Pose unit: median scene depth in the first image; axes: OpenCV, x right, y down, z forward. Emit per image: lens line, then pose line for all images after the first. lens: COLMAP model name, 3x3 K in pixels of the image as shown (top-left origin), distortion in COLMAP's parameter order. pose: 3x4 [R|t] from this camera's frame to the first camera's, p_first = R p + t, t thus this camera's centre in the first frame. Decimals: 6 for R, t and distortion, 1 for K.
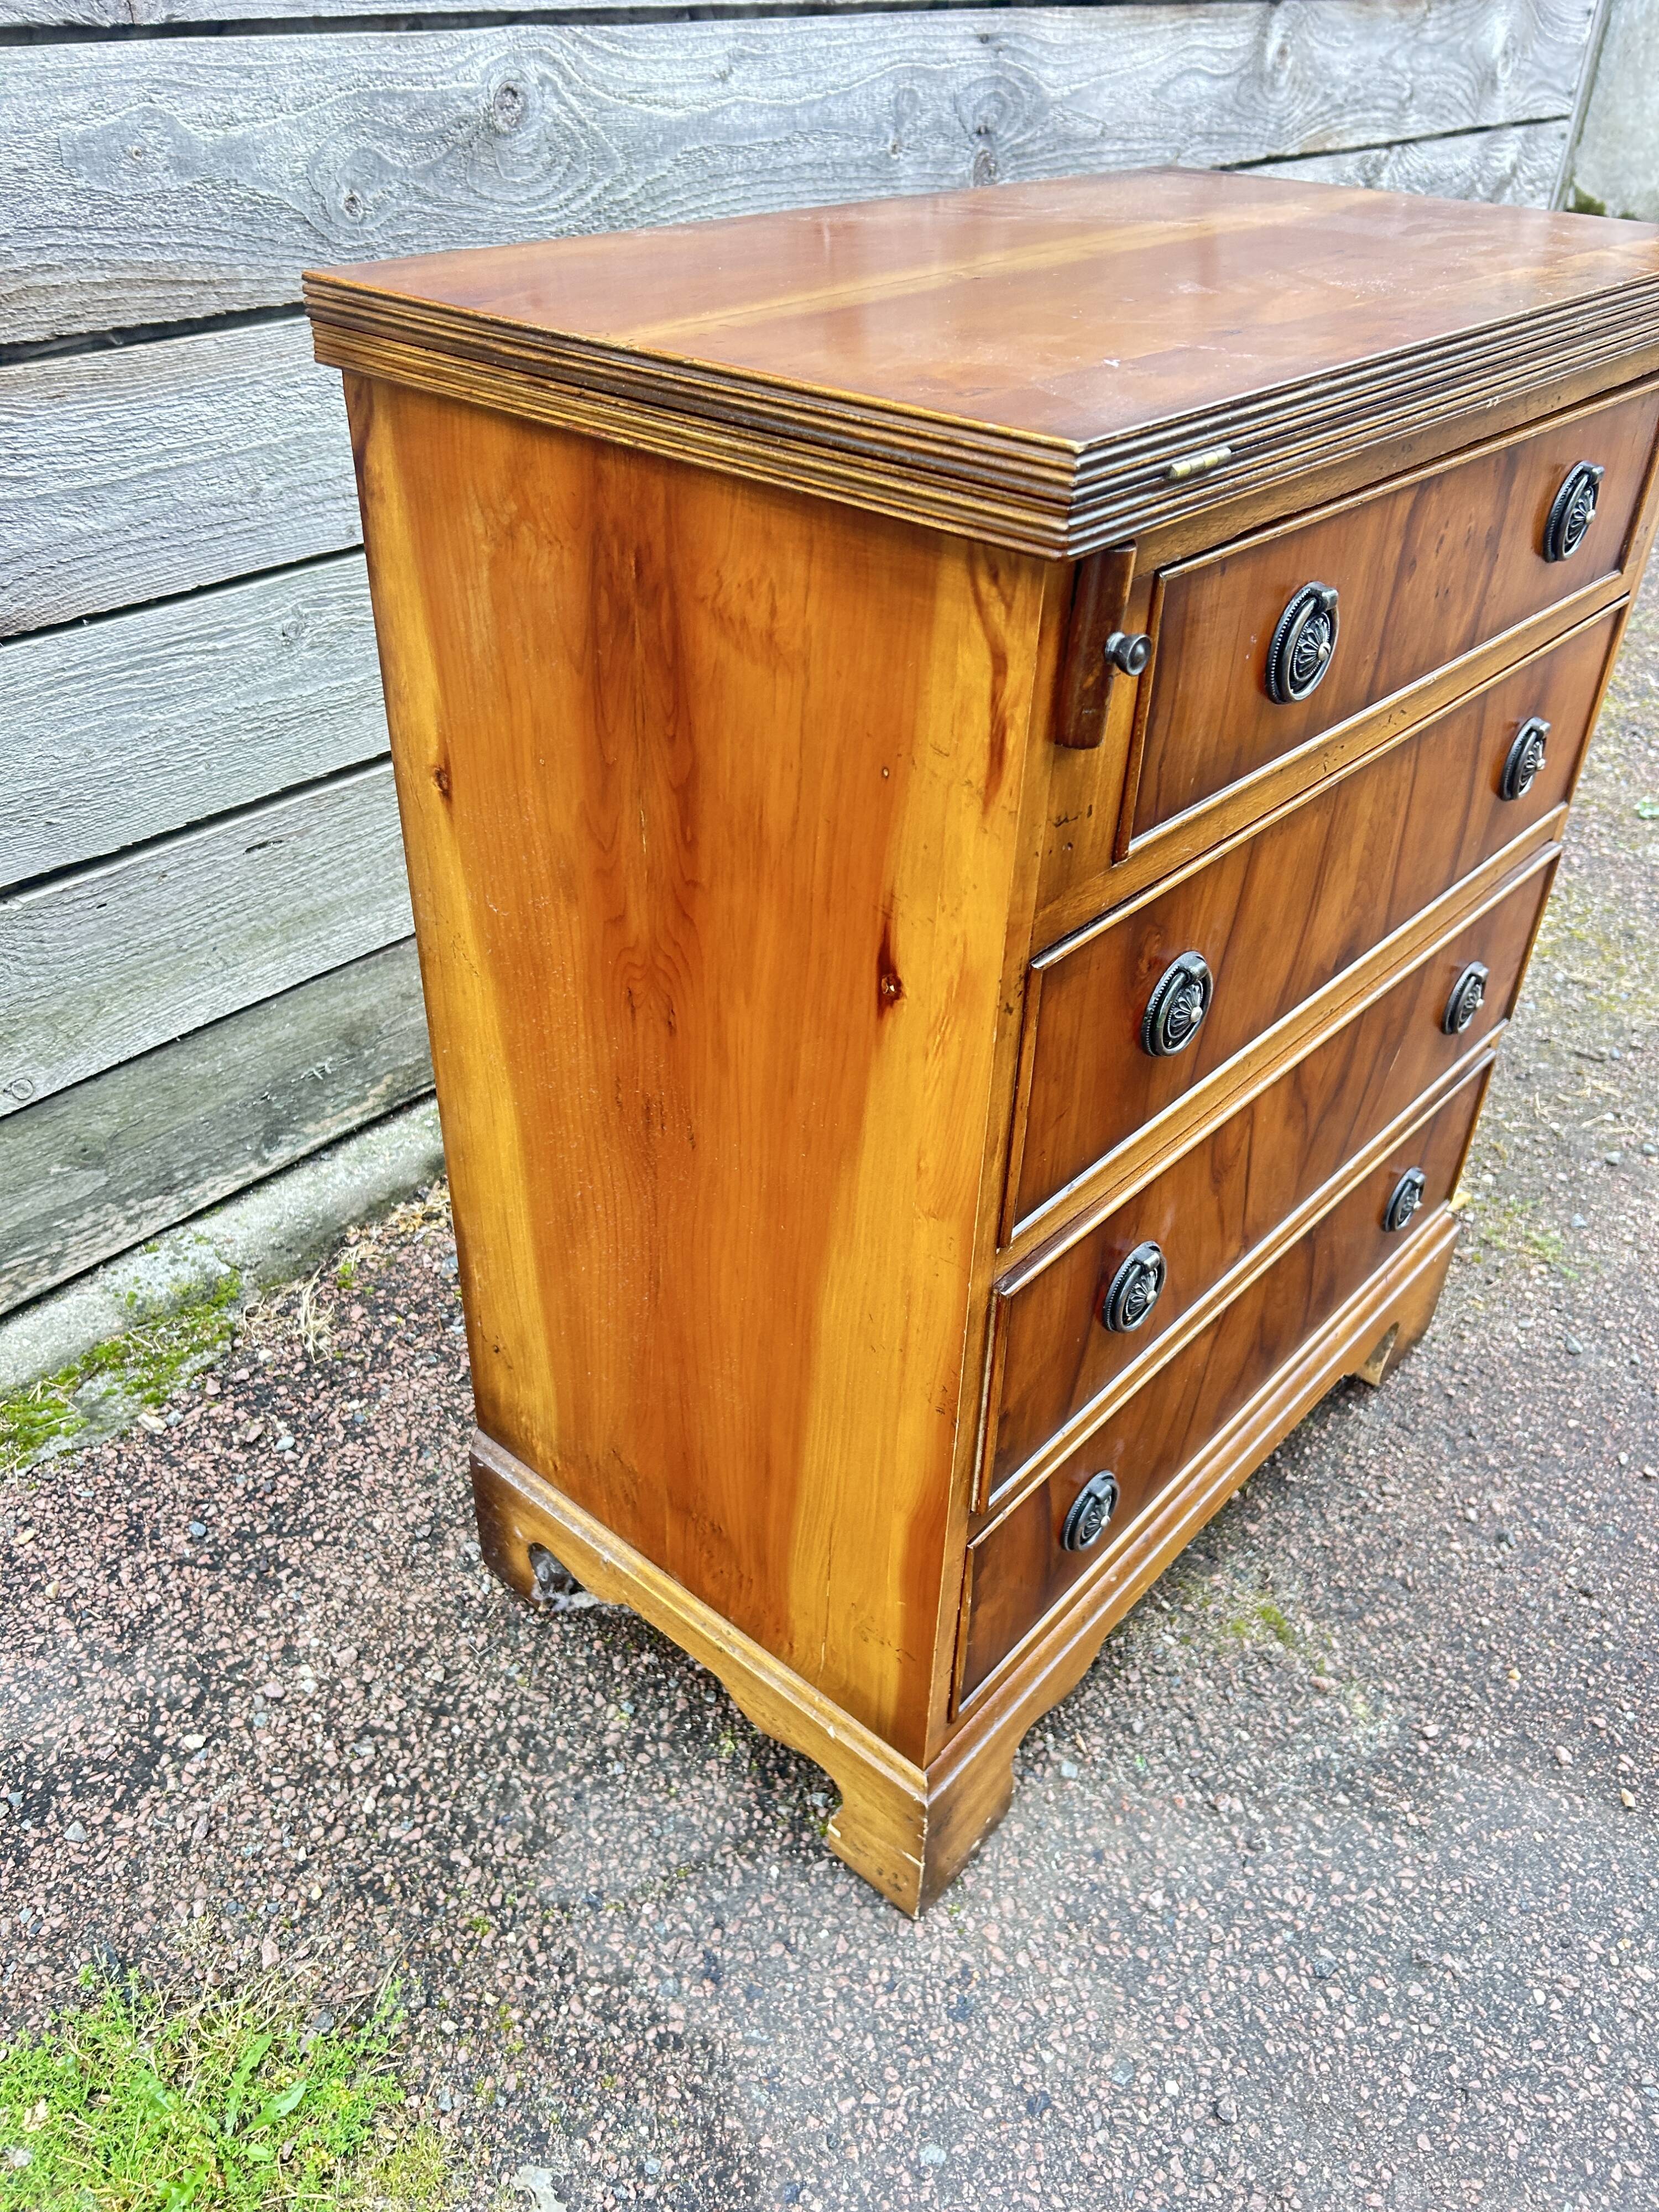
lens RADIAL K [[1675.8, 0, 819.8], [0, 1675.8, 1118.8], [0, 0, 1]] dist [0.030564, -0.041956]
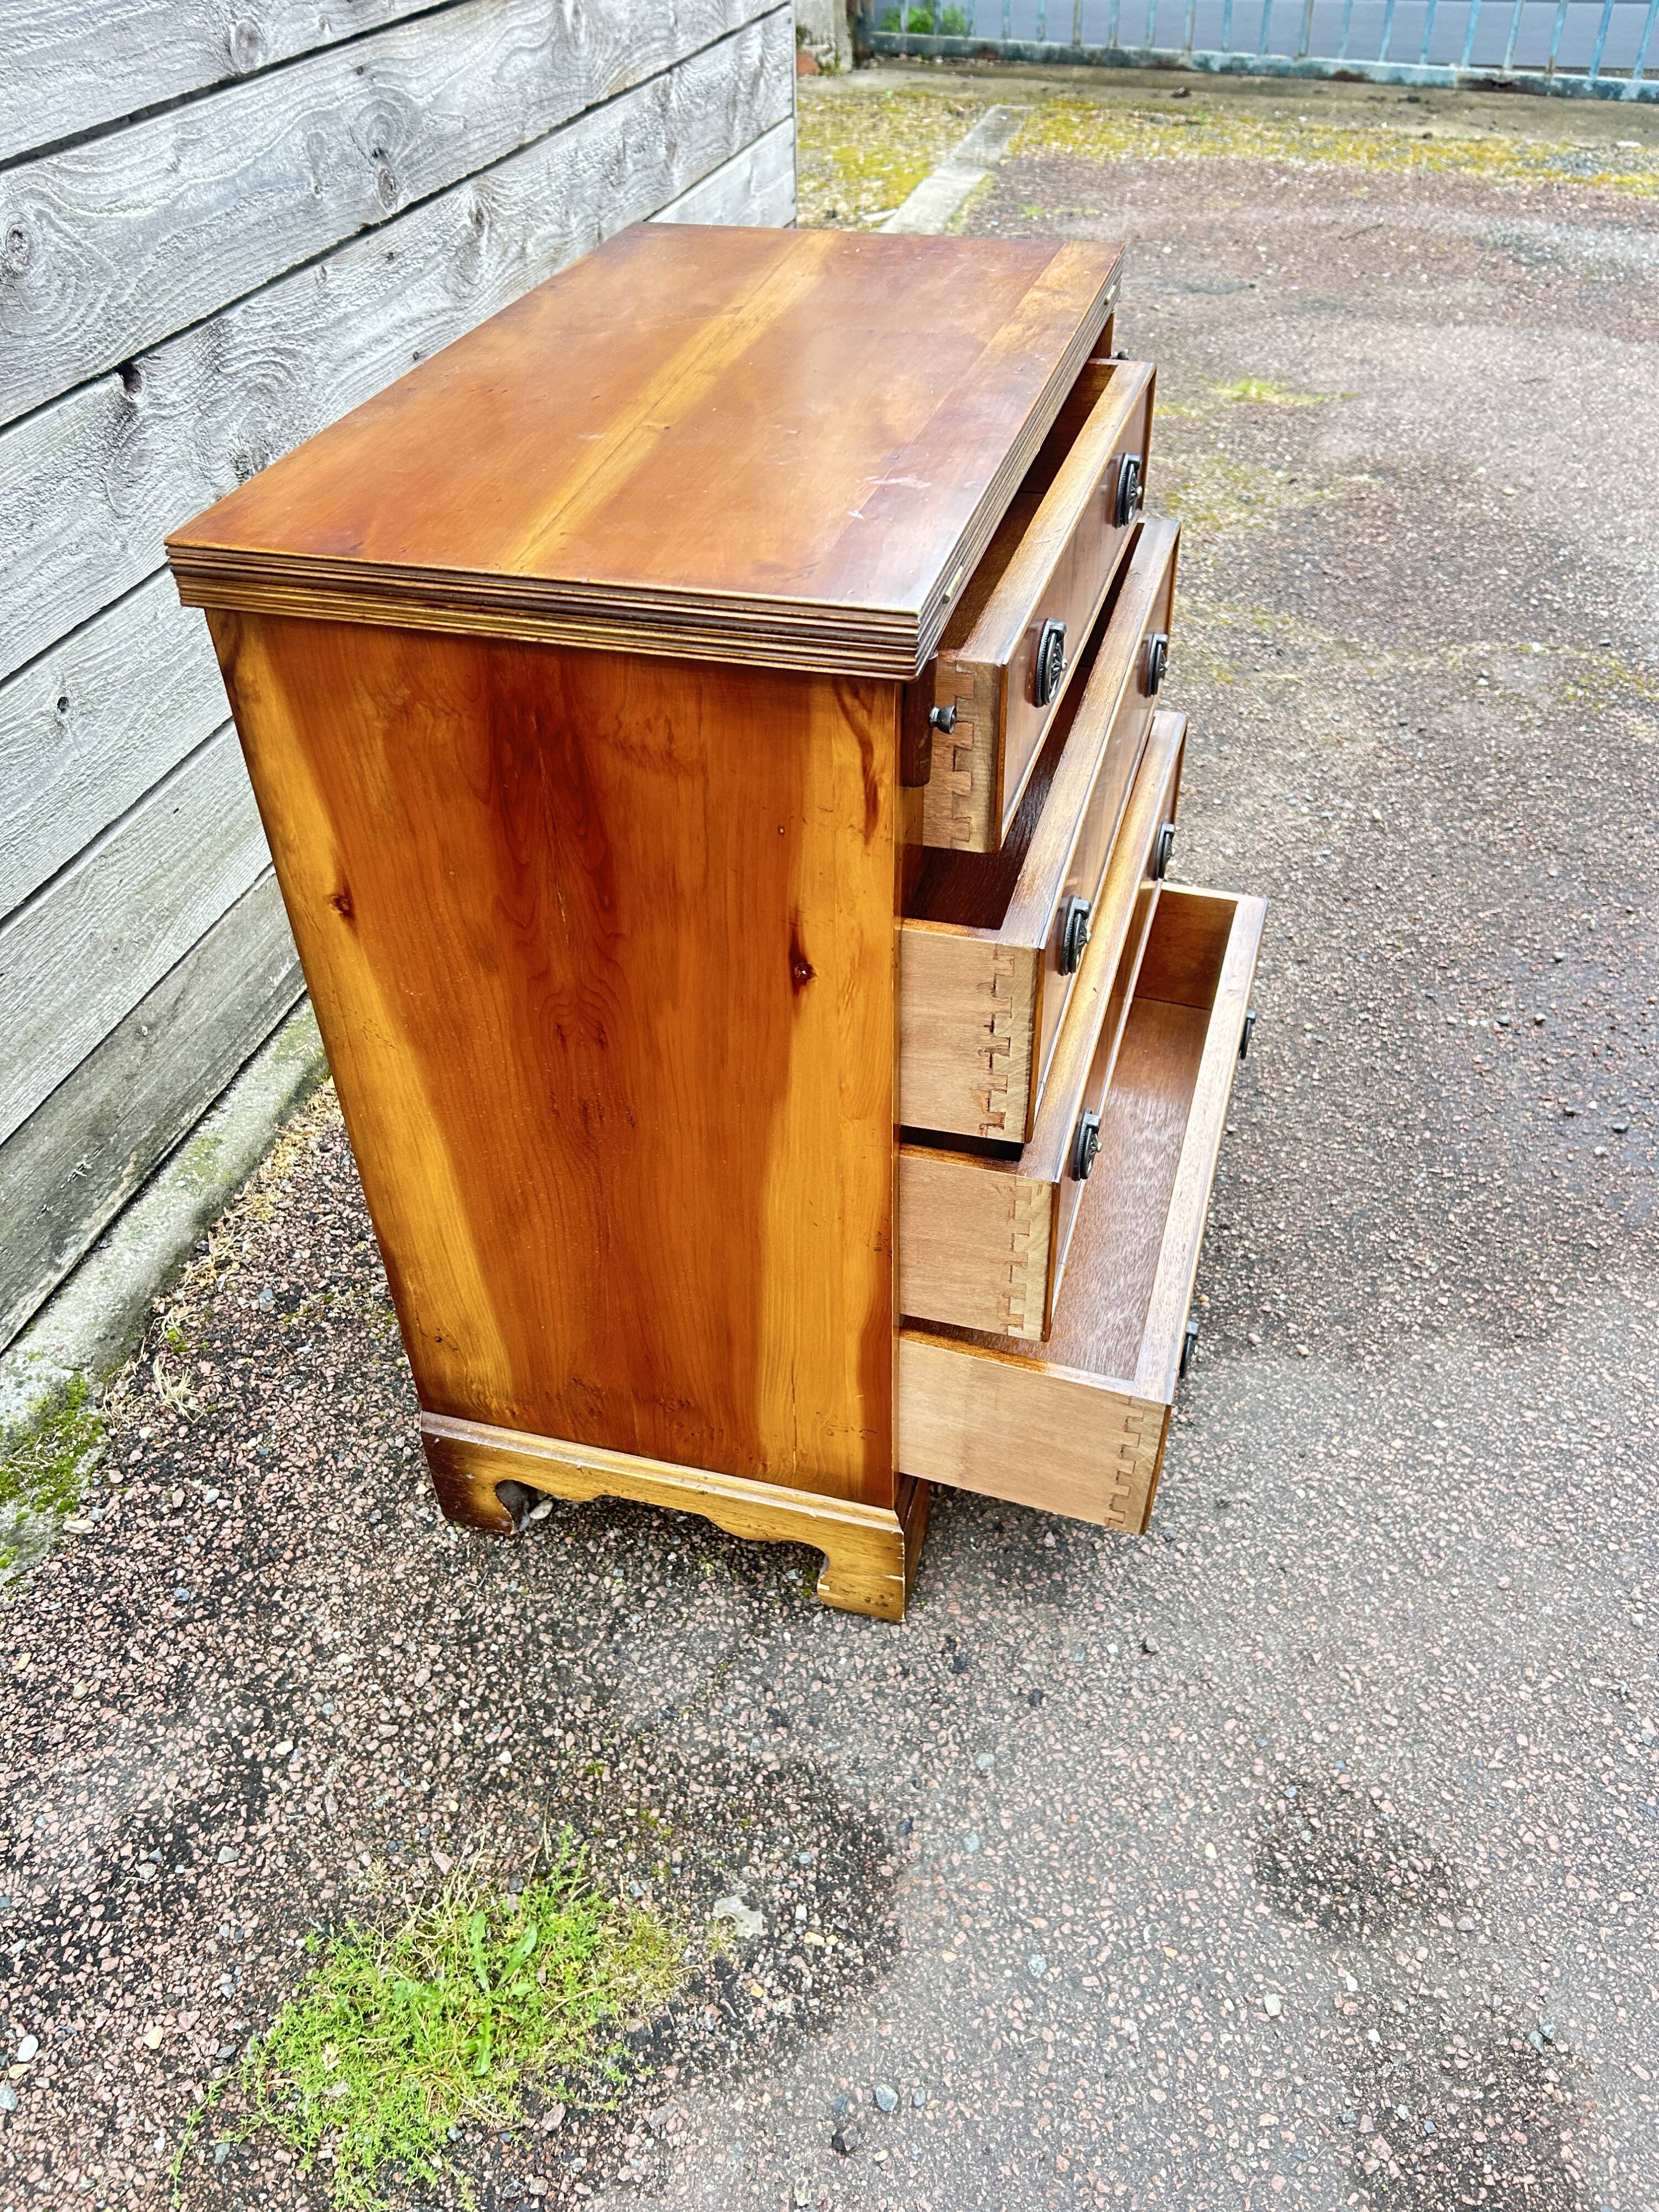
lens RADIAL K [[1673.1, 0, 821.8], [0, 1673.1, 1108.4], [0, 0, 1]] dist [0.030963, -0.037790]
pose [[0.900012, -0.314209, 0.302078, -0.247690], [0.287827, 0.948894, 0.129447, -0.090583], [-0.327313, -0.029557, 0.944453, -0.200150]]
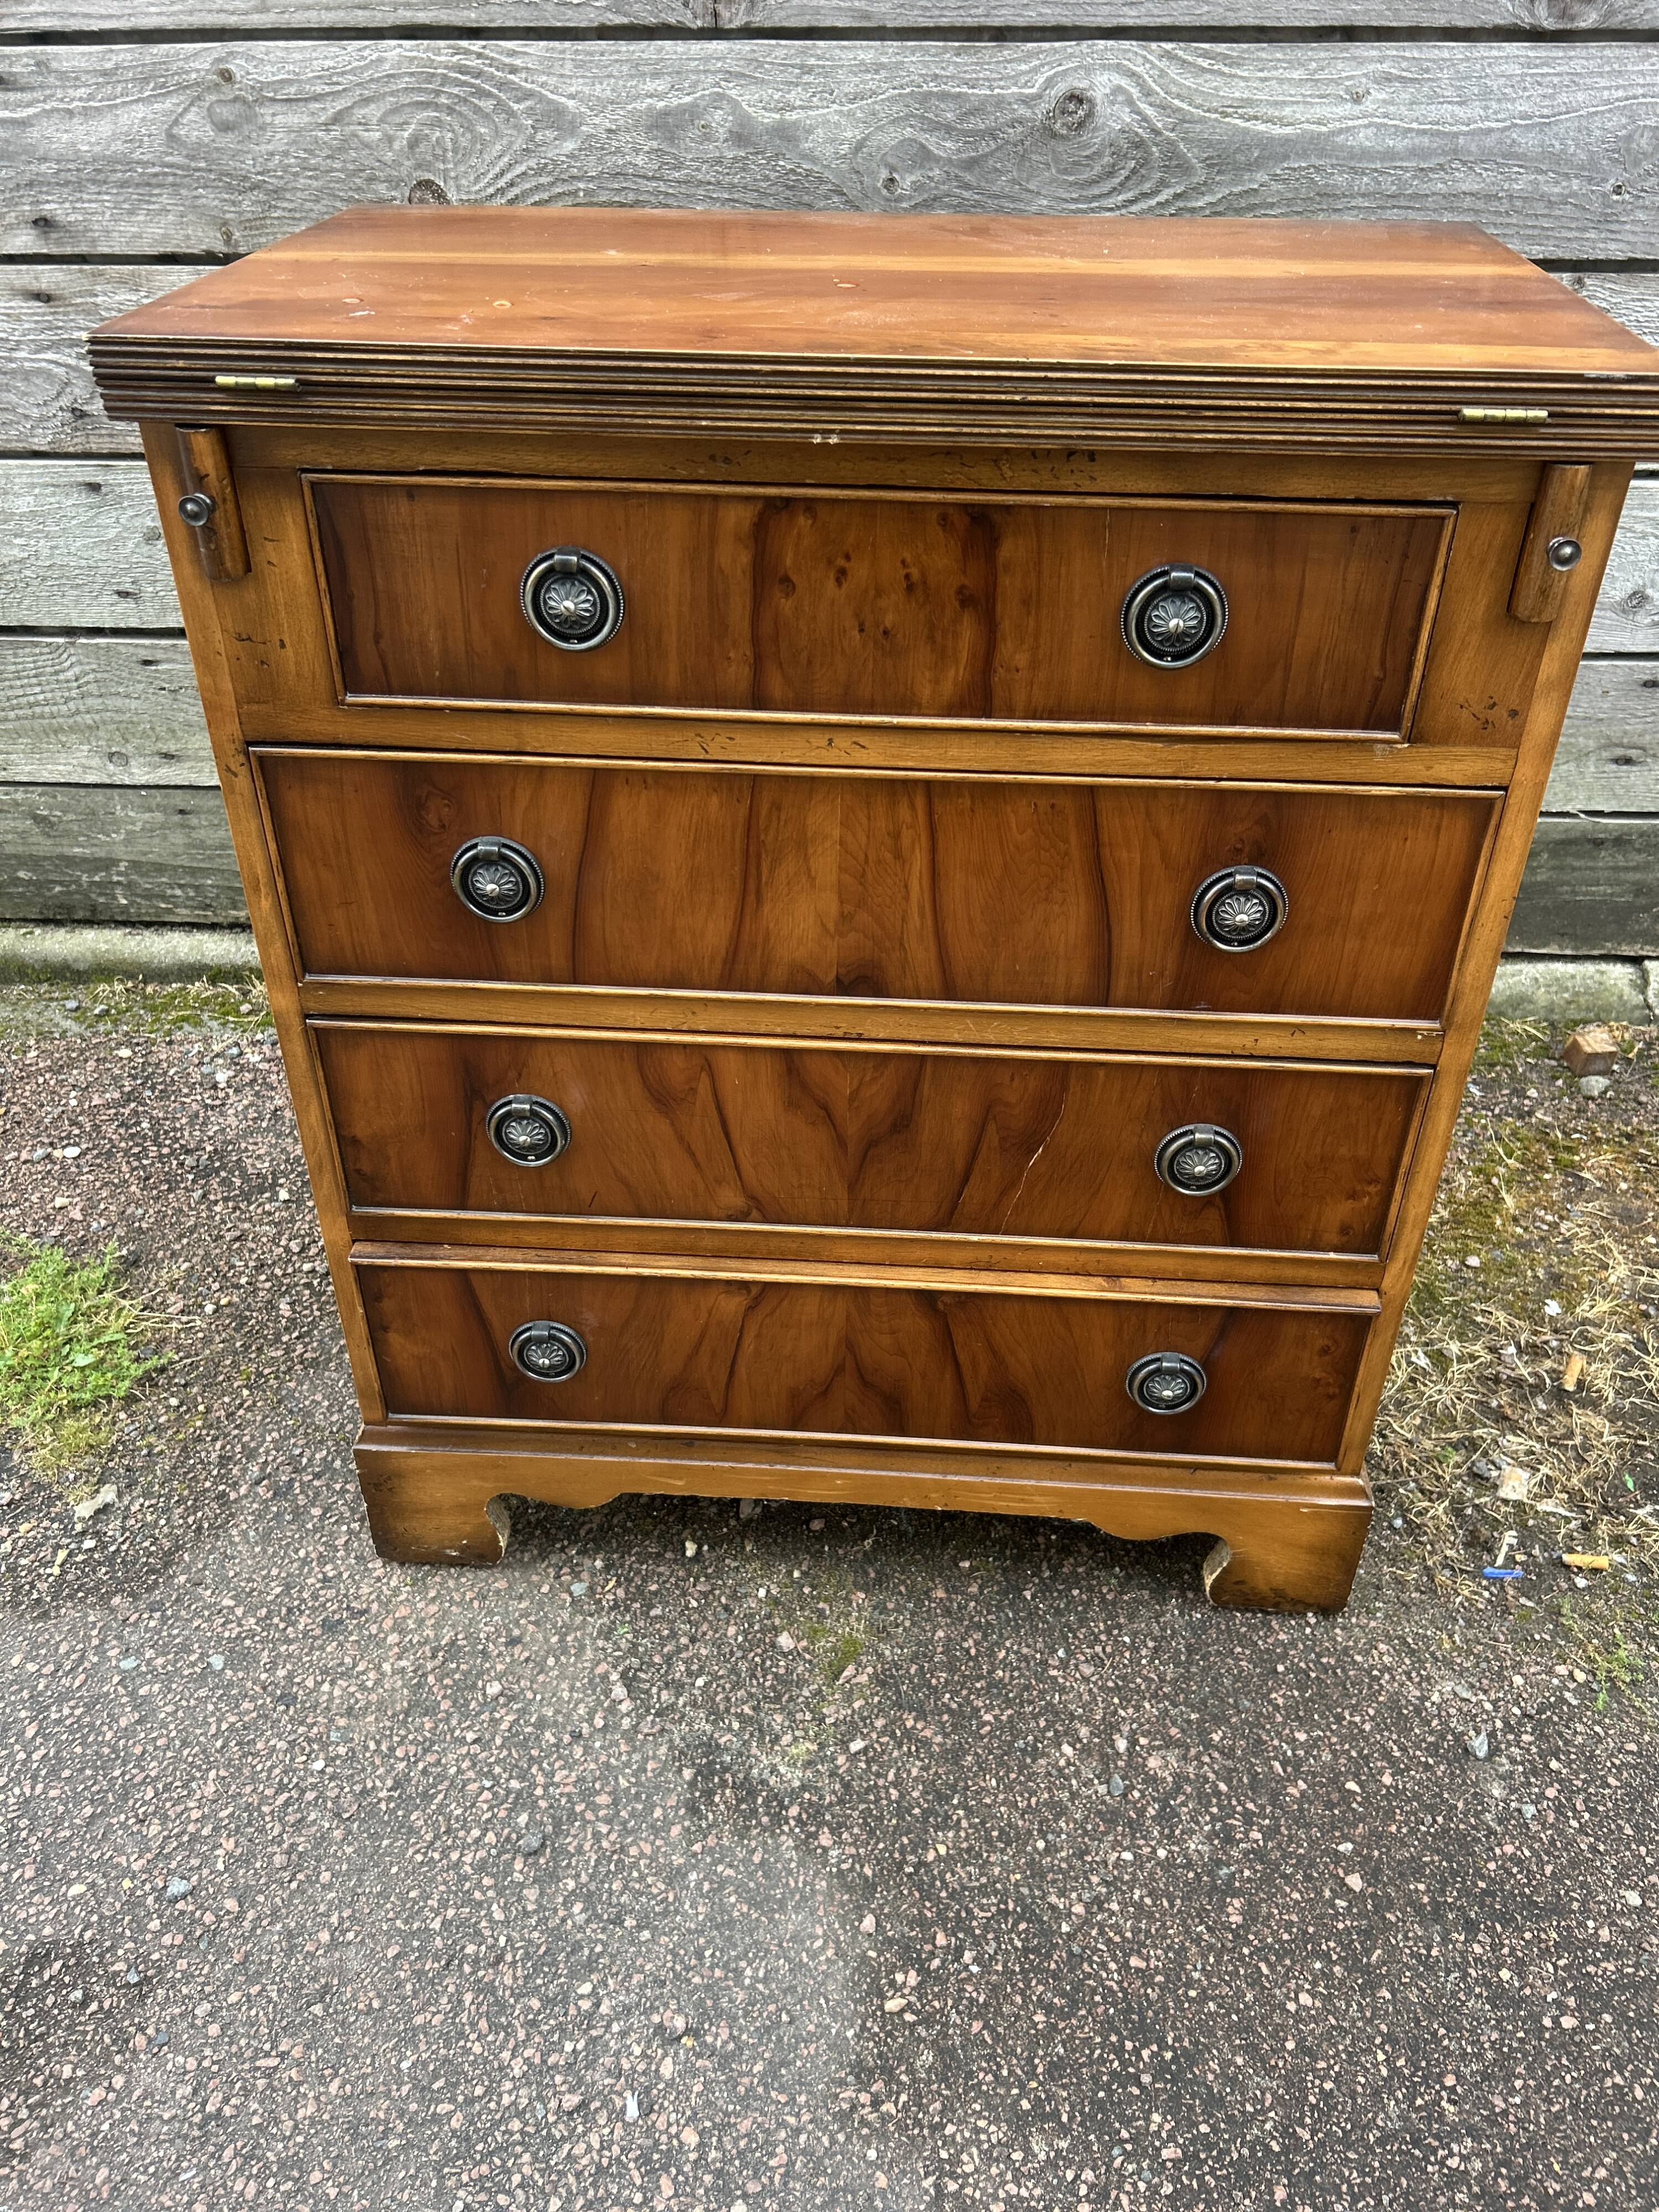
lens RADIAL K [[1682.8, 0, 849.1], [0, 1682.8, 1108.7], [0, 0, 1]] dist [-0.000154, 0.009768]
pose [[0.613328, 0.445295, -0.652335, 0.843041], [-0.446360, 0.876799, 0.178849, -0.176100], [0.651607, 0.181483, 0.736527, 0.227831]]
